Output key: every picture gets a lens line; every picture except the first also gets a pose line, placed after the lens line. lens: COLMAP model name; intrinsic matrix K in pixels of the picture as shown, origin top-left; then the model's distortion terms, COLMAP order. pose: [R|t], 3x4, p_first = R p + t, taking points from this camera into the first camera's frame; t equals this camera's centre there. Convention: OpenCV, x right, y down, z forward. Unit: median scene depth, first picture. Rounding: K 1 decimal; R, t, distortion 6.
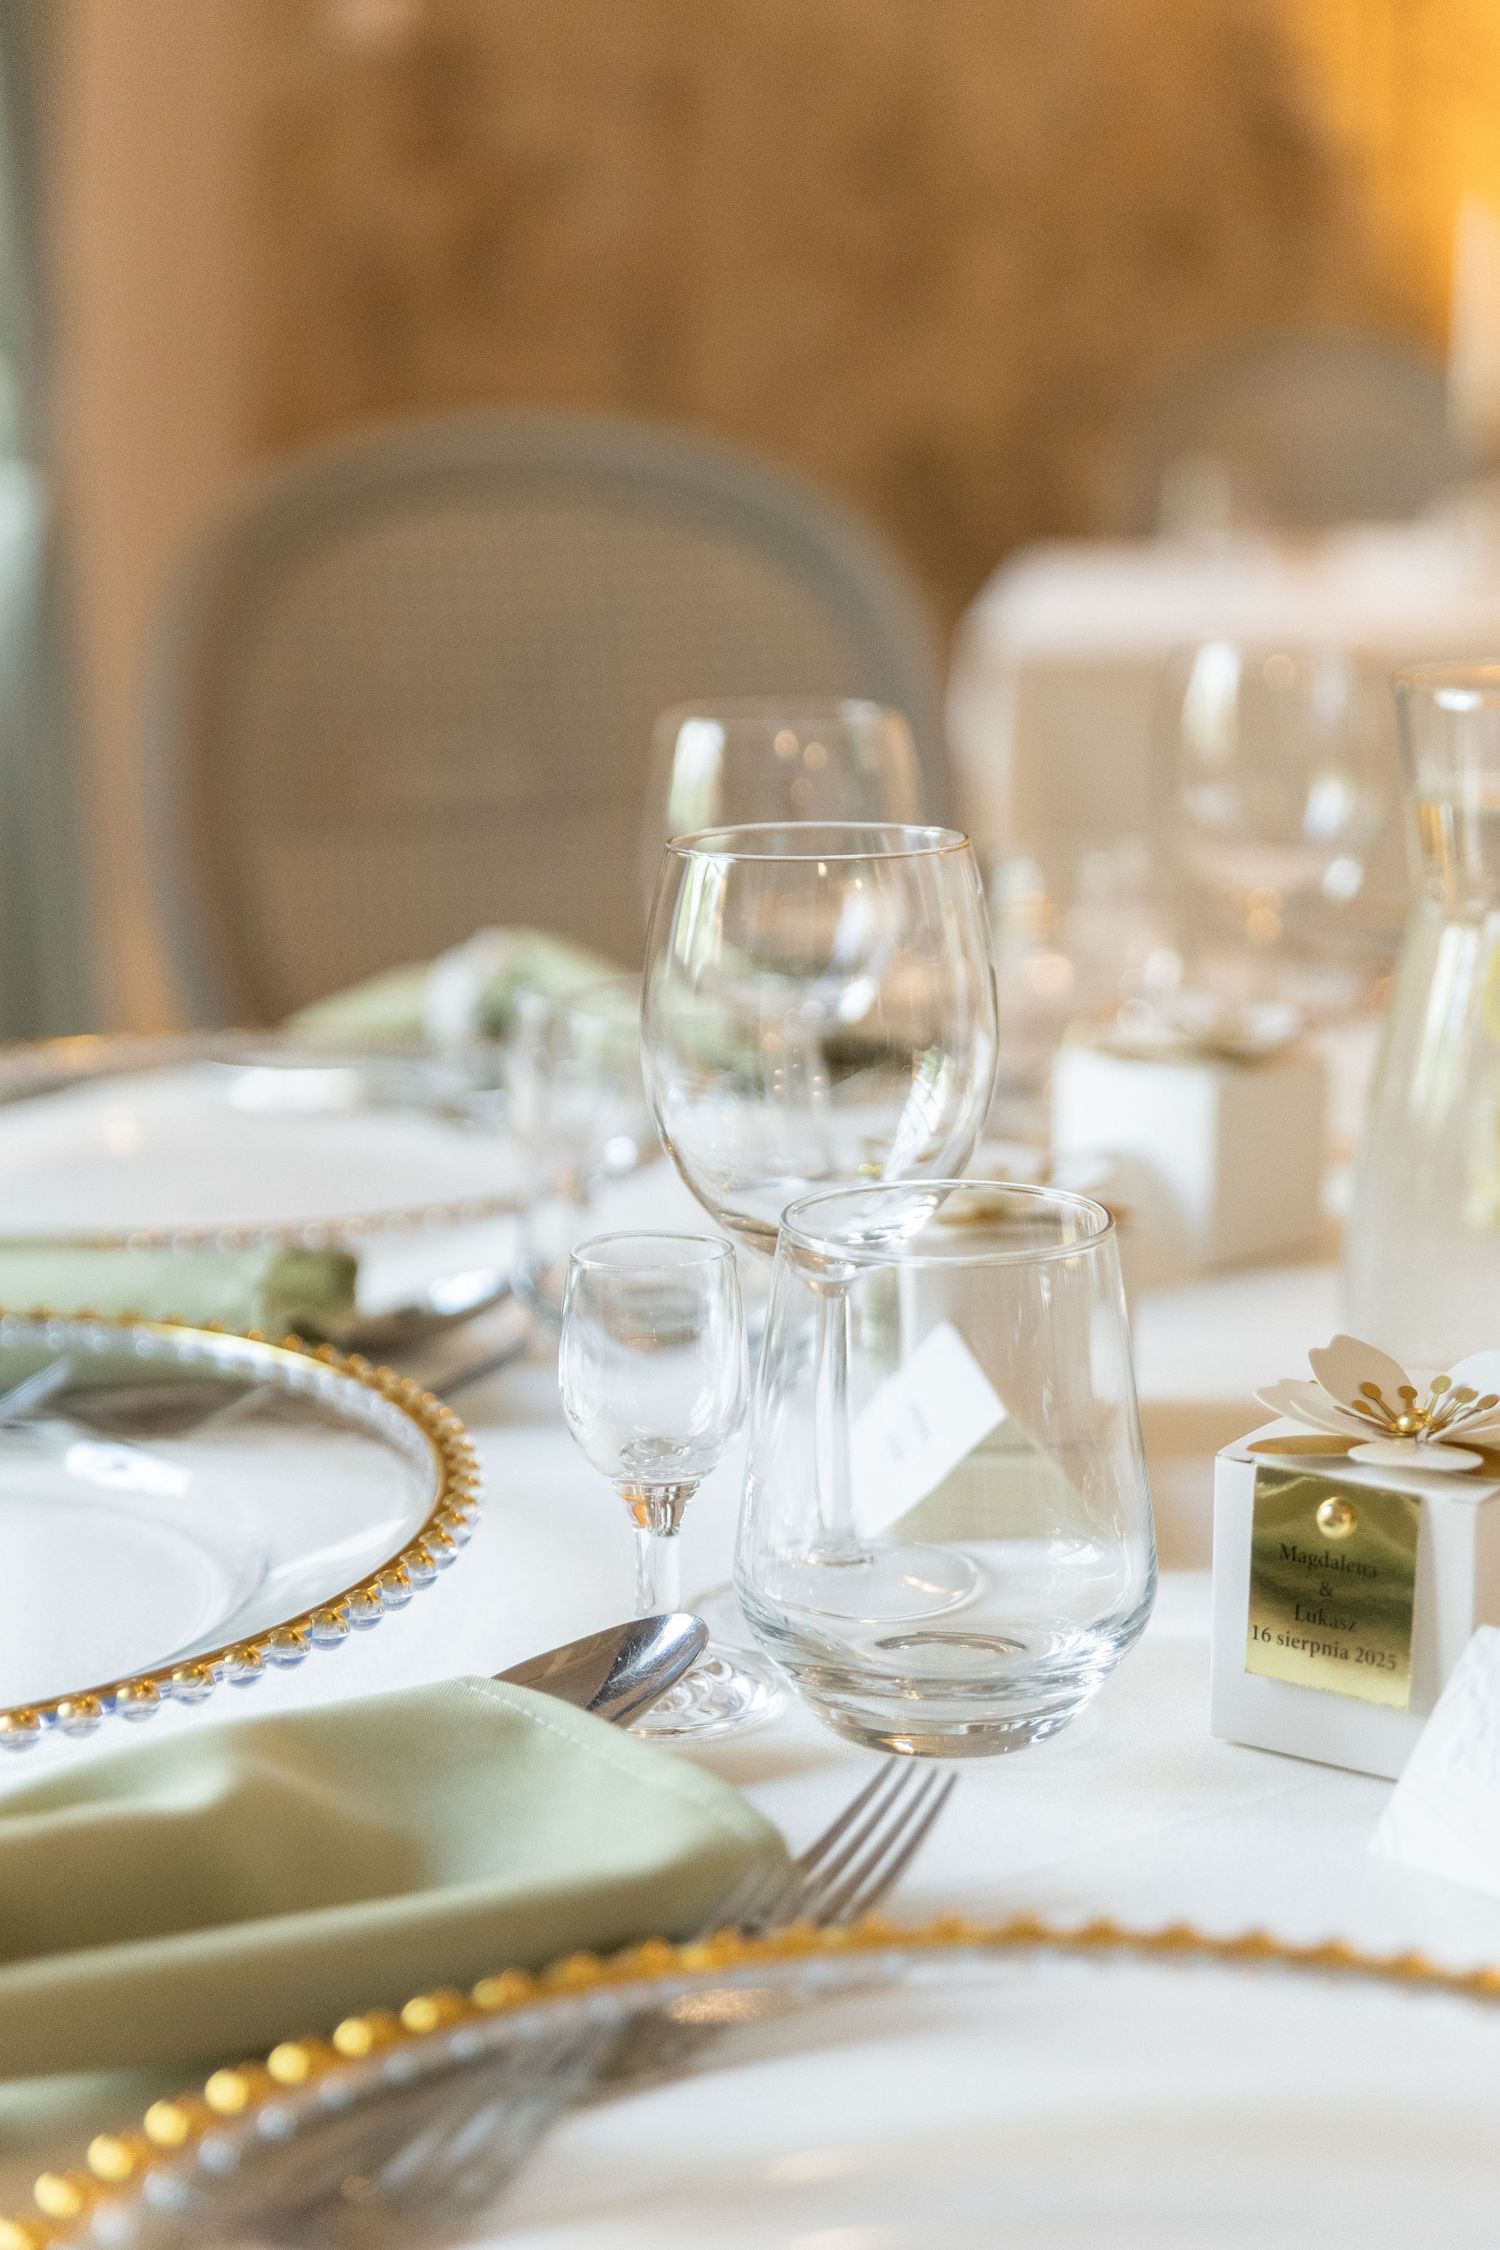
lens RADIAL K [[4586.9, 0, 746.8], [0, 4586.9, 1120.5], [0, 0, 1]] dist [0.040349, 0.000000]
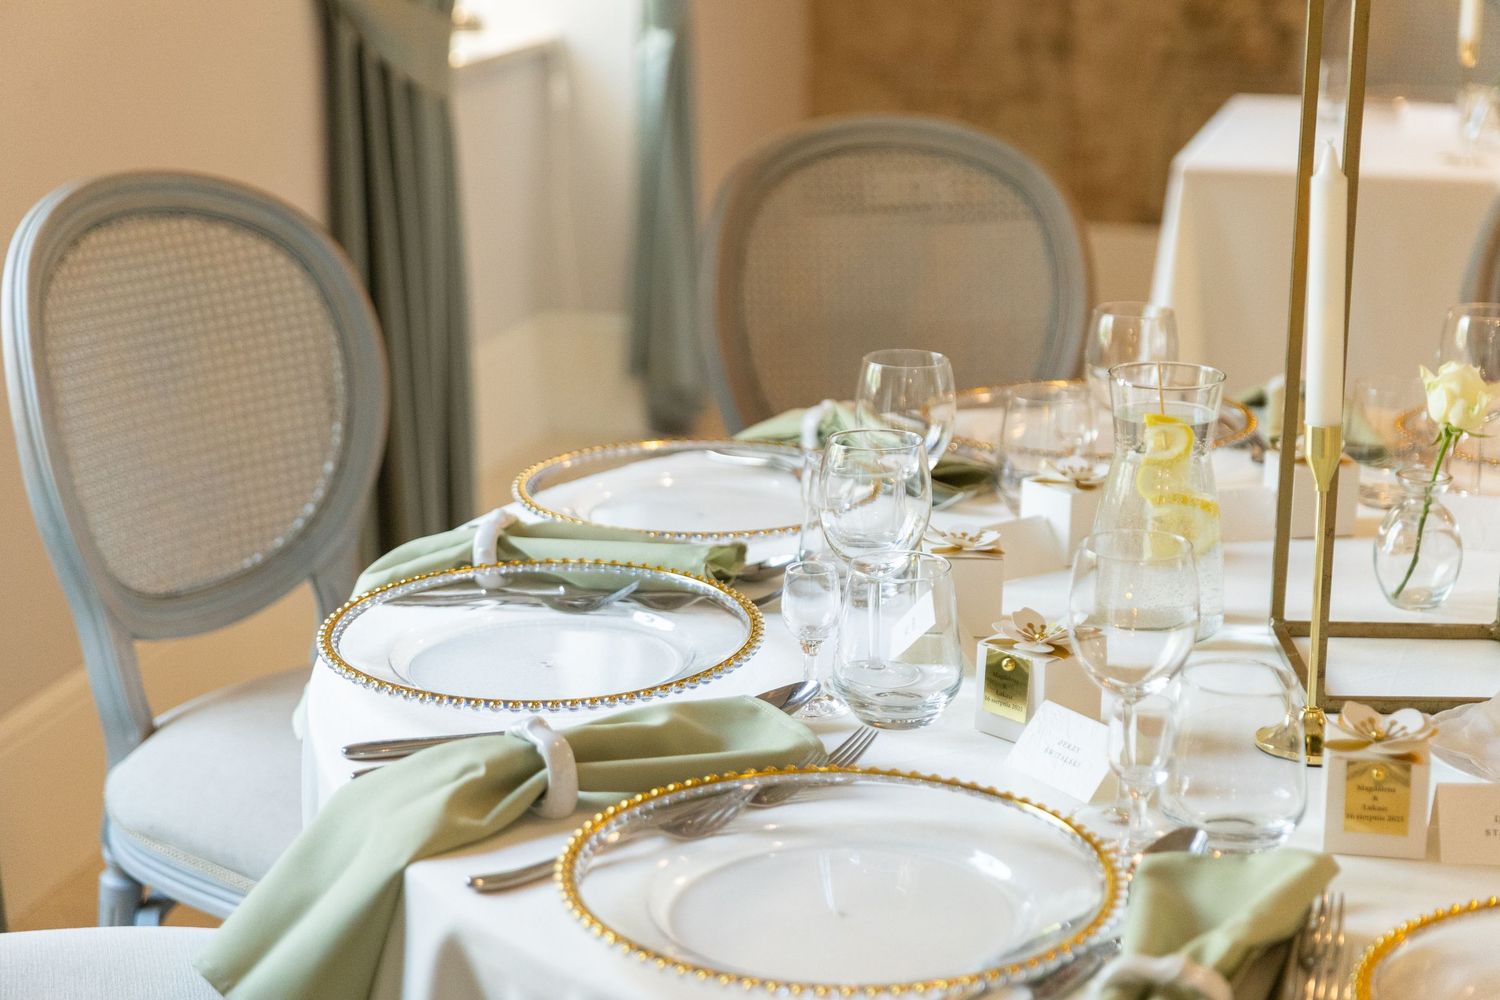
lens RADIAL K [[3057.9, 0, 748.1], [0, 3057.9, 501.5], [0, 0, 1]] dist [0.040349, 0.000000]
pose [[0.990605, 0.056387, -0.124590, 0.203713], [-0.049695, 0.997183, 0.056191, -0.140073], [0.127408, -0.049471, 0.990616, -1.160079]]
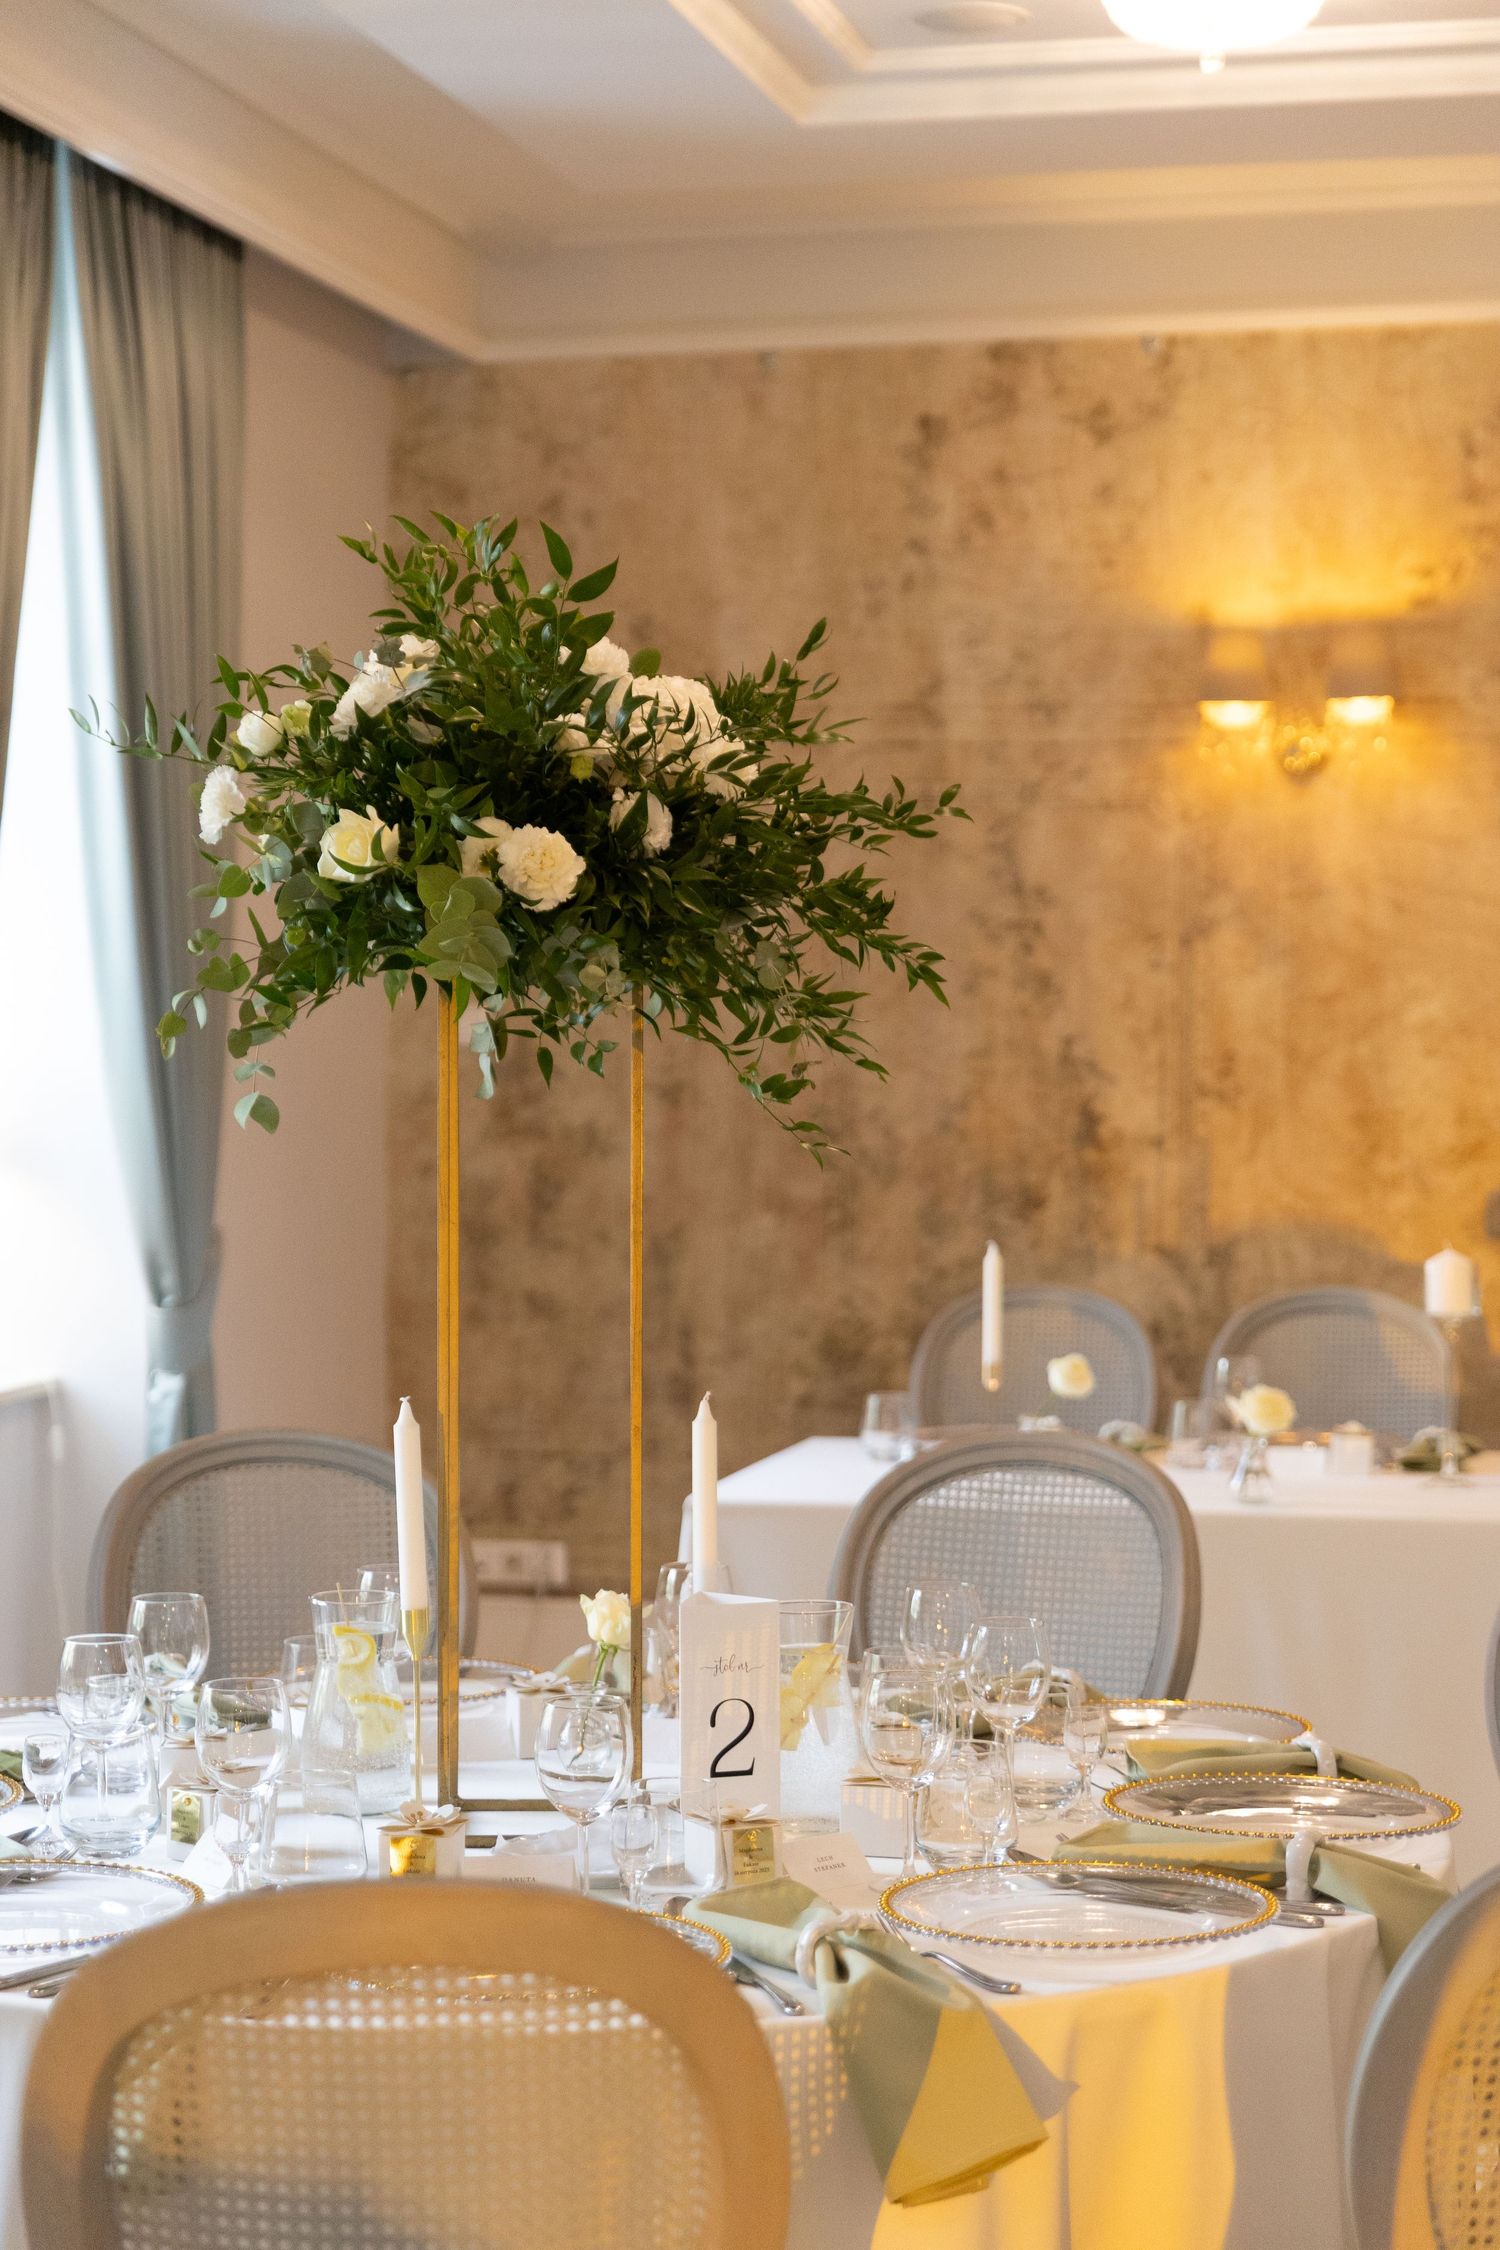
lens RADIAL K [[4586.9, 0, 754.8], [0, 4586.9, 1126.8], [0, 0, 1]] dist [0.040349, 0.000000]
pose [[0.996137, 0.021018, -0.085262, 0.956440], [-0.034521, 0.986489, -0.160147, 0.121009], [0.080744, 0.162471, 0.983404, -3.128734]]
